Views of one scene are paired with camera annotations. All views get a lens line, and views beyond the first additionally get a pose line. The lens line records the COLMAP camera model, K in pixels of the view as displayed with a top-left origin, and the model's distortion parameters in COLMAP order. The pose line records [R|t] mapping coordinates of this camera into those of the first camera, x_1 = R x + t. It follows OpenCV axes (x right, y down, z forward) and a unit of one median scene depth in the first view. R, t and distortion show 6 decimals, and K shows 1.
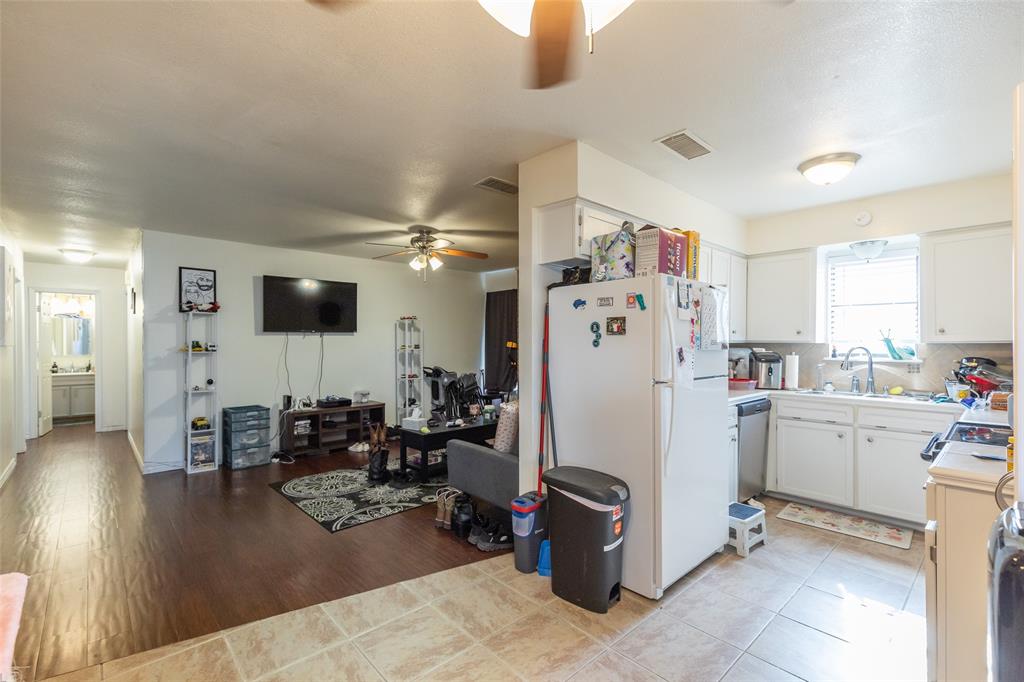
lens RADIAL K [[456.2, 0, 514.6], [0, 456.2, 343.1], [0, 0, 1]] dist [0.002382, -0.000171]
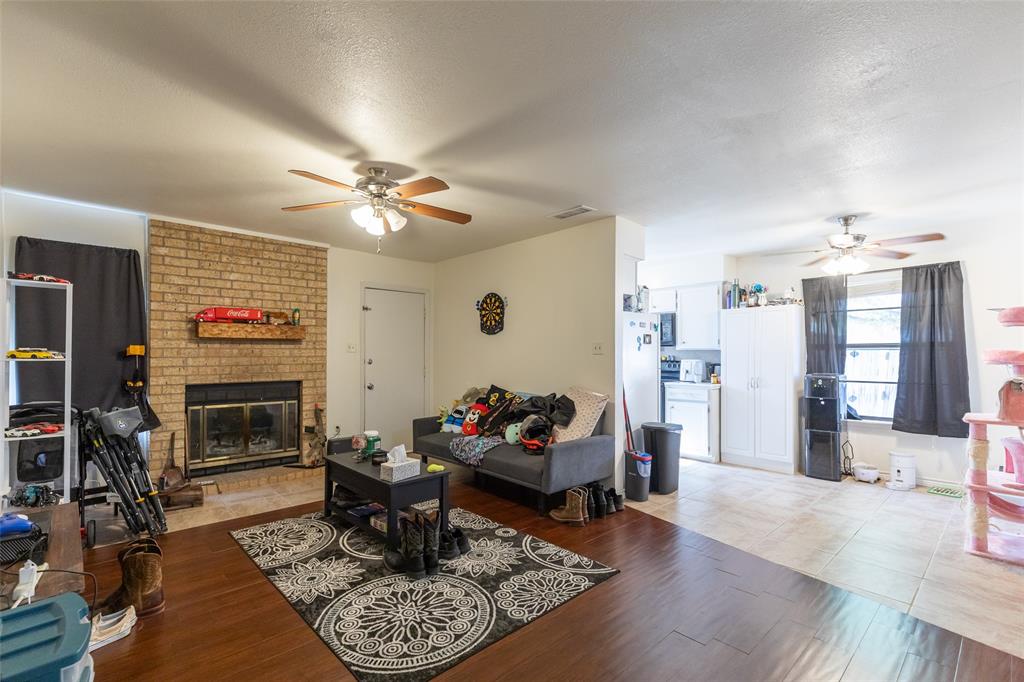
lens RADIAL K [[461.2, 0, 511.7], [0, 461.2, 352.5], [0, 0, 1]] dist [0.000318, -0.000103]
pose [[0.000309, 0.002588, 0.999997, -0.933560], [-0.000727, 0.999996, -0.002587, 0.012028], [-1.000000, -0.000726, 0.000311, 0.895639]]
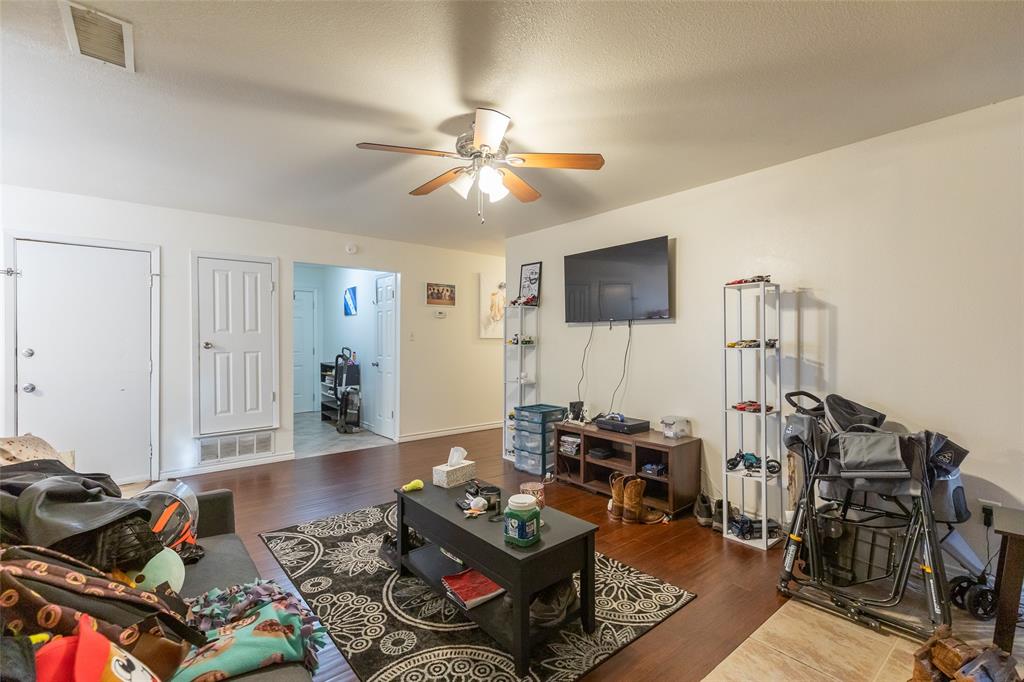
lens RADIAL K [[452.1, 0, 506.0], [0, 452.1, 340.0], [0, 0, 1]] dist [0.000284, -0.000078]
pose [[-0.065866, 0.003289, -0.997823, 0.371427], [-0.001758, 0.999993, 0.003412, 0.006043], [0.997827, 0.001979, -0.065860, 1.173722]]
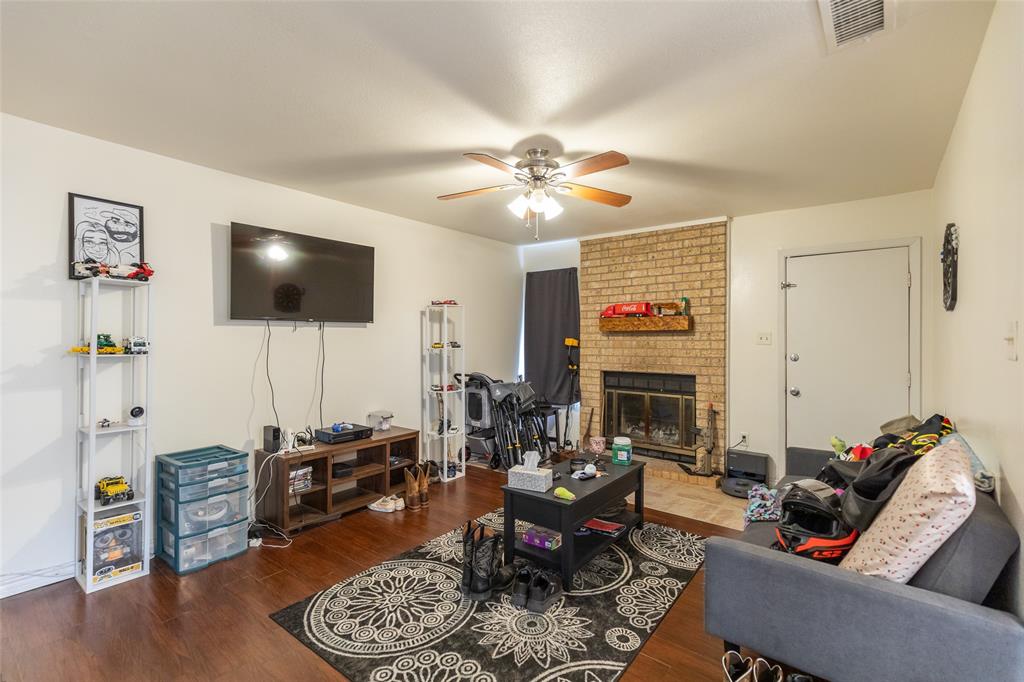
lens RADIAL K [[461.3, 0, 514.8], [0, 461.3, 338.8], [0, 0, 1]] dist [0.001603, 0.000067]
pose [[0.988028, 0.003887, 0.154228, -0.351439], [-0.003614, 0.999991, -0.002051, 0.000055], [-0.154234, 0.001469, 0.988033, 0.450444]]
